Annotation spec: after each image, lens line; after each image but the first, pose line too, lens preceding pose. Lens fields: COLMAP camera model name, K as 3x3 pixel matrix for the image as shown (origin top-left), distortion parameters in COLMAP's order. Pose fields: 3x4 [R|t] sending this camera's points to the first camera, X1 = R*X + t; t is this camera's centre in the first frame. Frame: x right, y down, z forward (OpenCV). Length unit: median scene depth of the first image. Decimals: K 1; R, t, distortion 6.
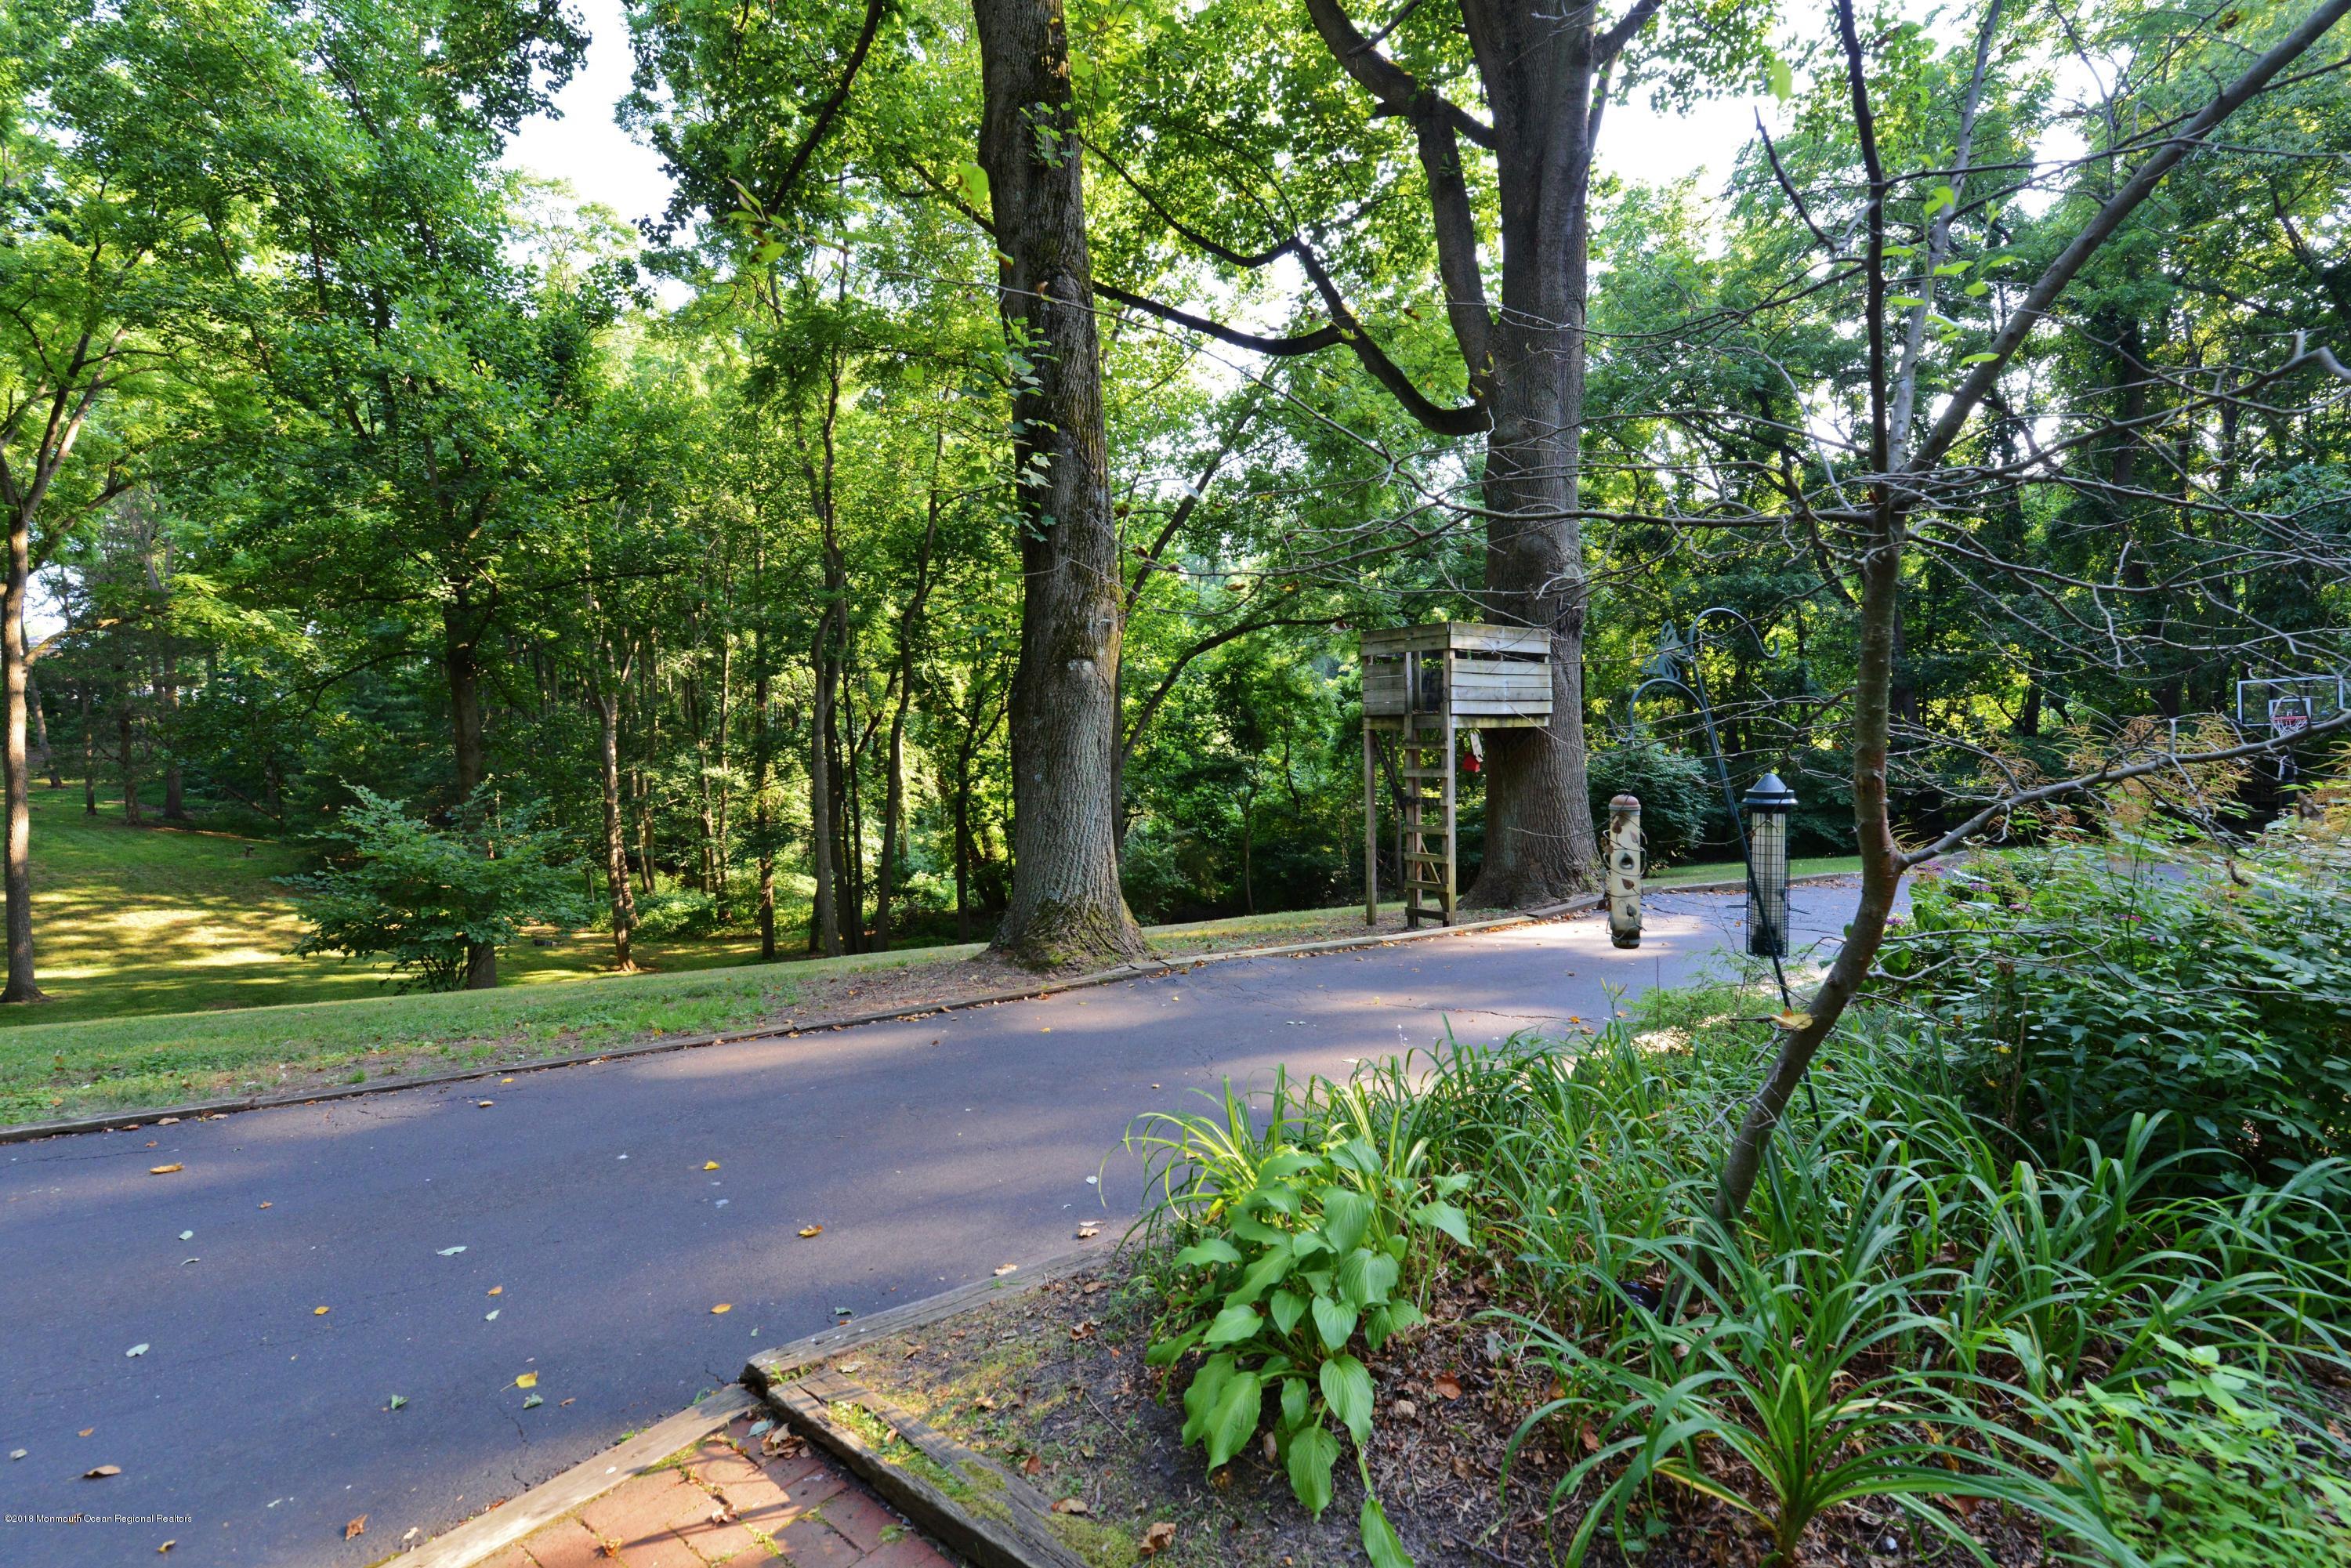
lens RADIAL K [[1030.7, 0, 1171.8], [0, 1030.7, 783.3], [0, 0, 1]] dist [0.003390, -0.010755]
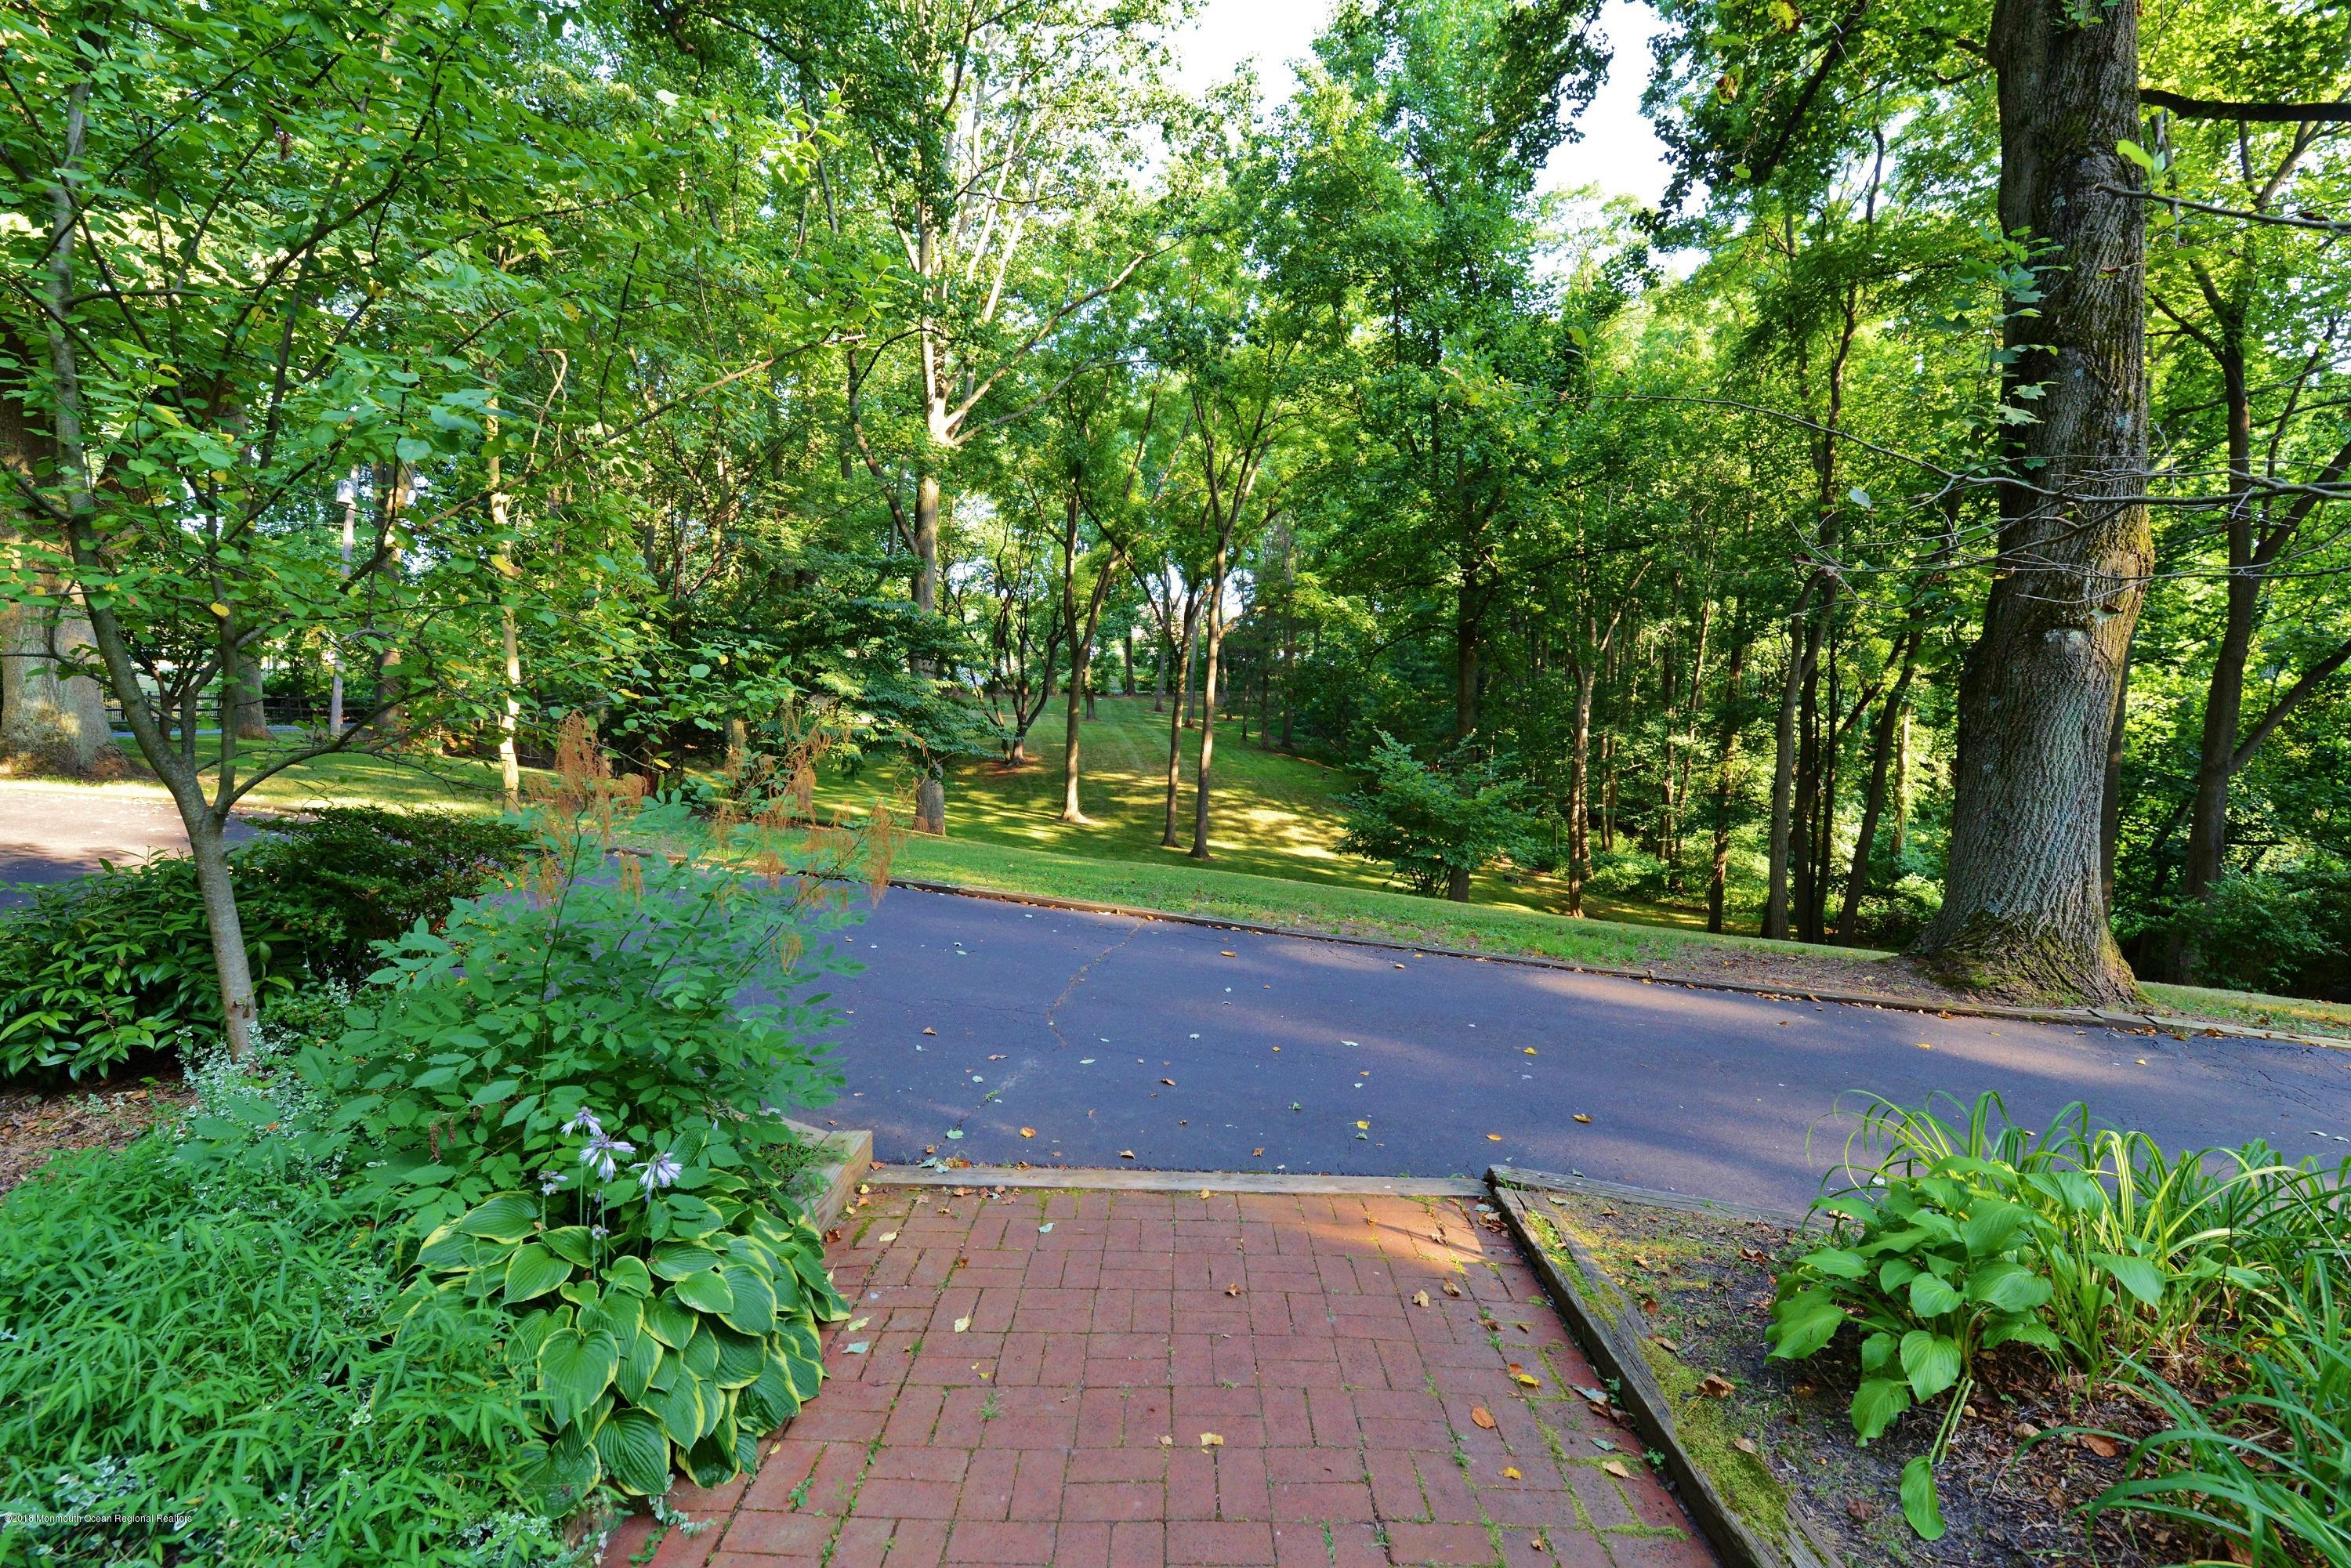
lens RADIAL K [[1030.7, 0, 1171.8], [0, 1030.7, 783.3], [0, 0, 1]] dist [0.003390, -0.010755]
pose [[0.627636, 0.099283, -0.772150, 0.033799], [-0.074535, 0.994942, 0.067345, -0.000040], [0.774931, 0.015284, 0.631861, -0.019687]]
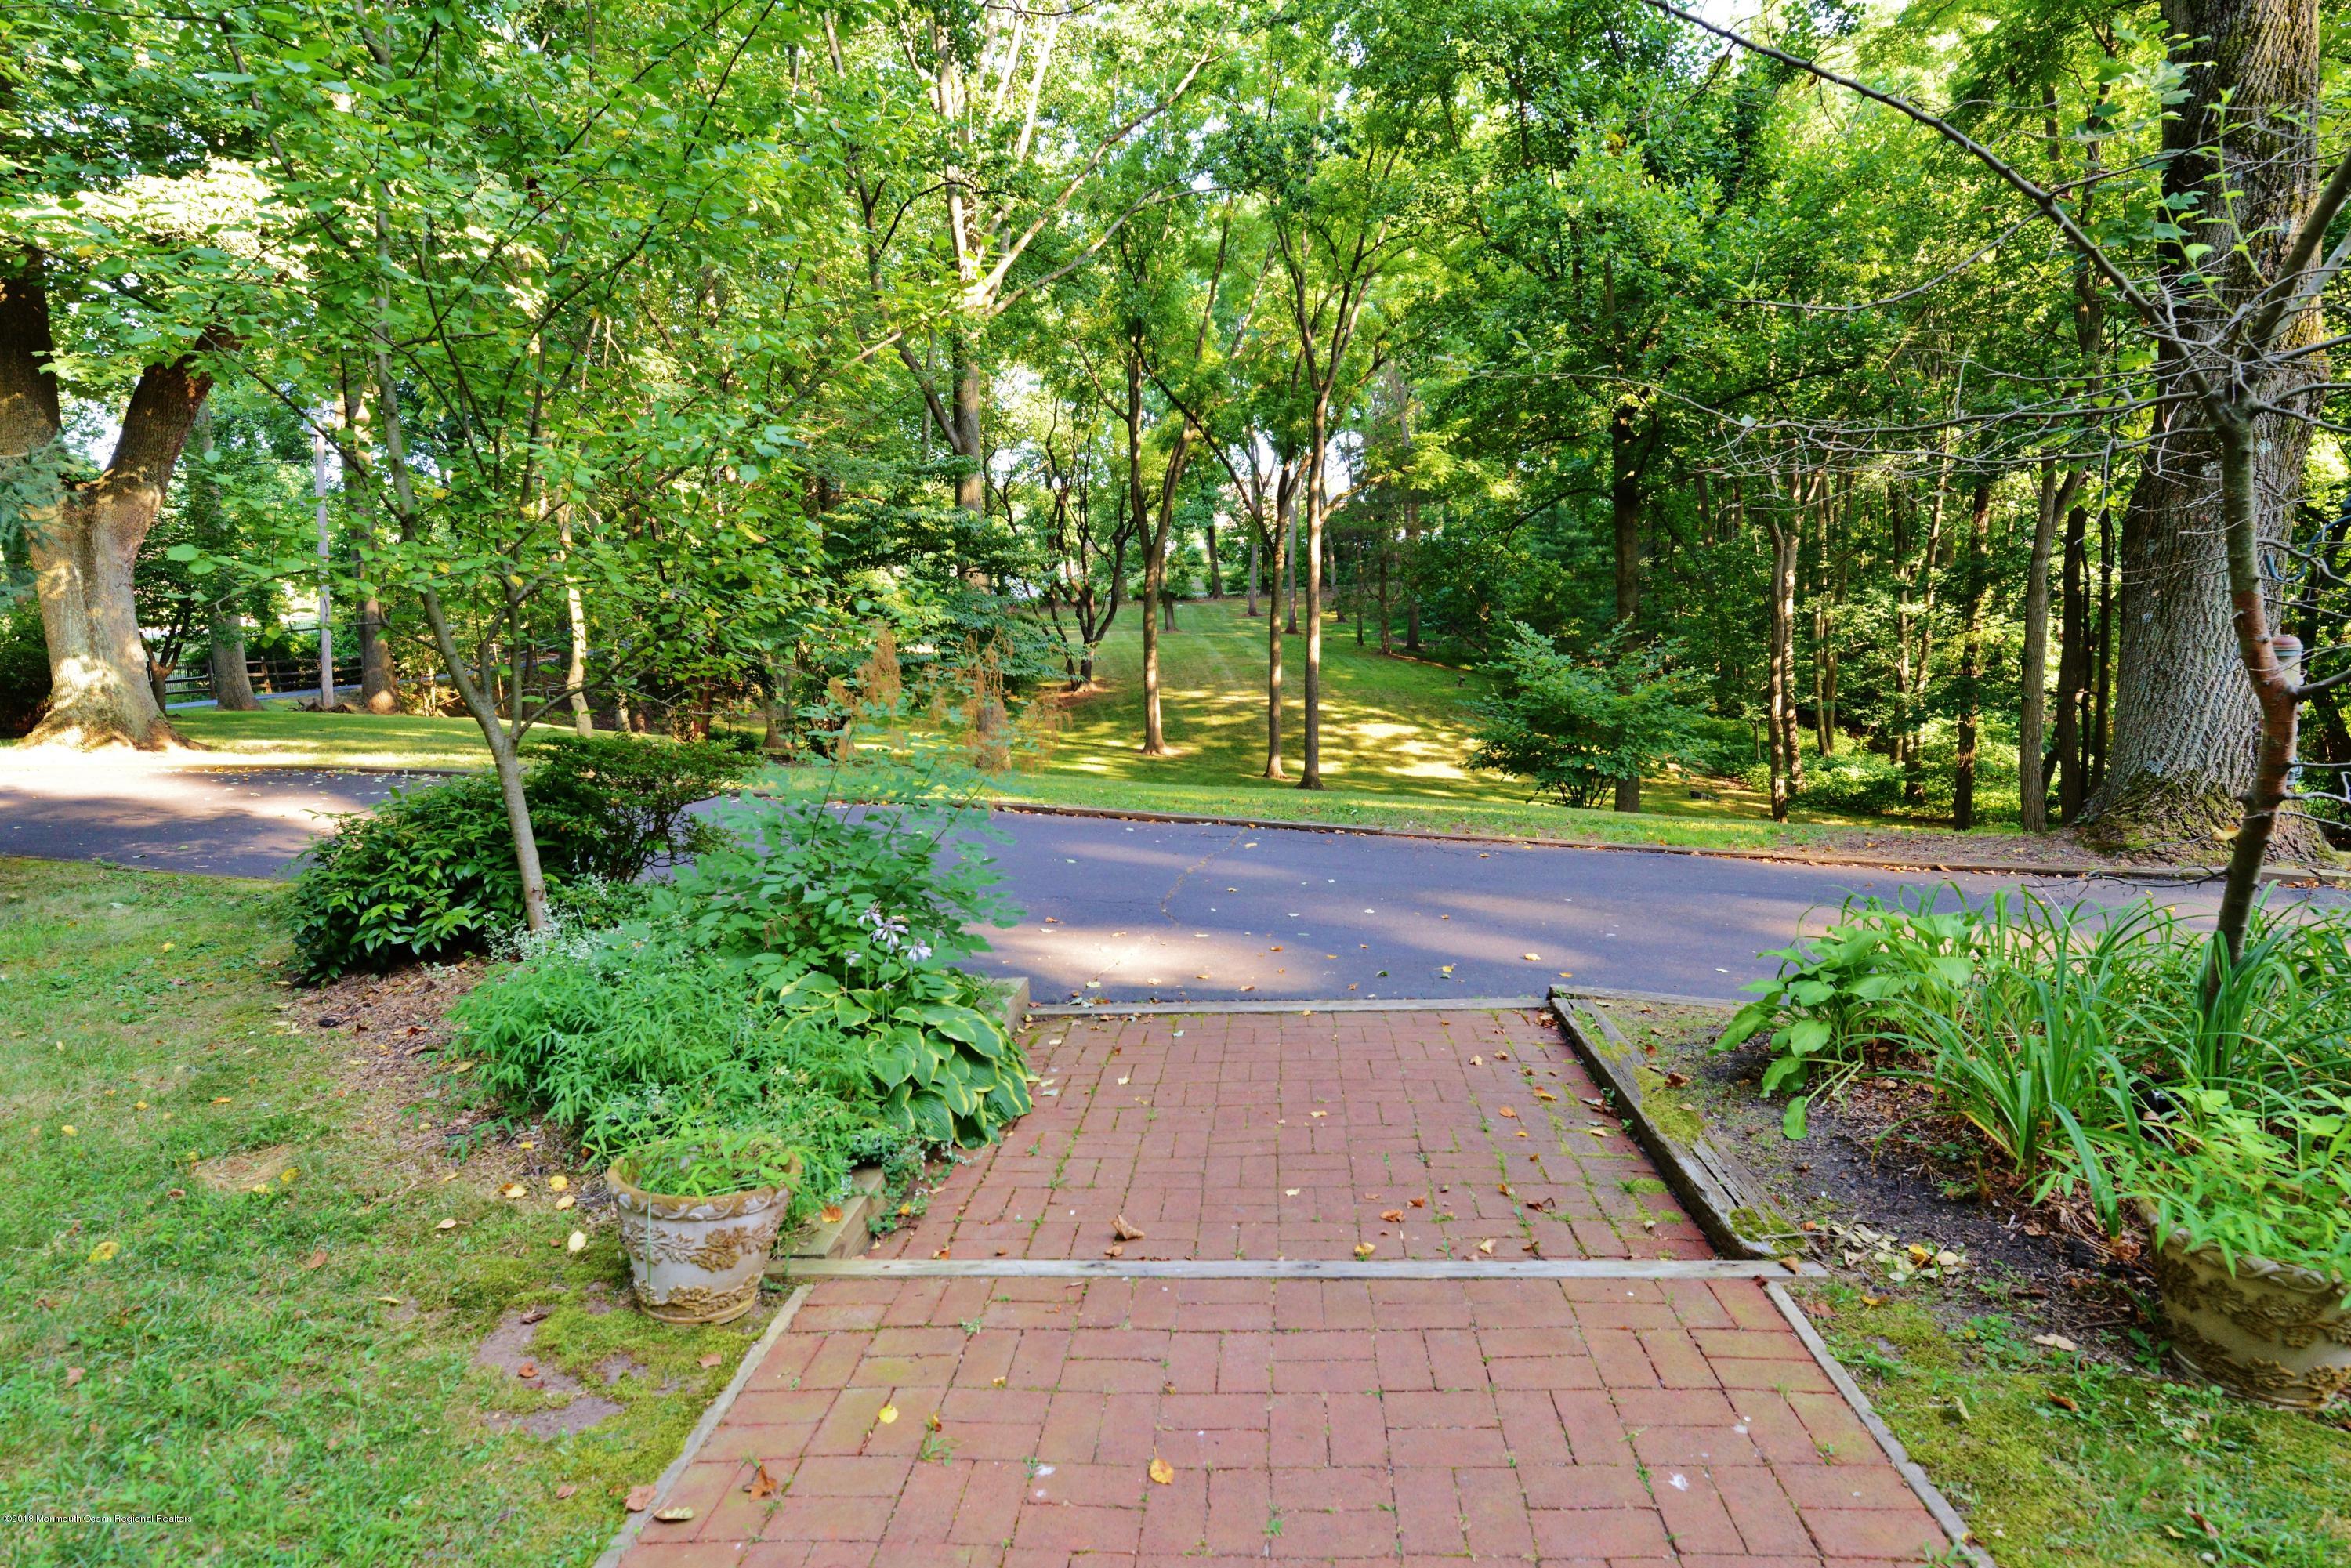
lens RADIAL K [[1295.1, 0, 1172.2], [0, 1295.1, 780.2], [0, 0, 1]] dist [0.012139, -0.000048]
pose [[0.569166, 0.109408, -0.814911, 0.088608], [-0.011104, 0.992040, 0.125433, 0.000374], [0.822147, -0.062344, 0.565851, -0.061341]]
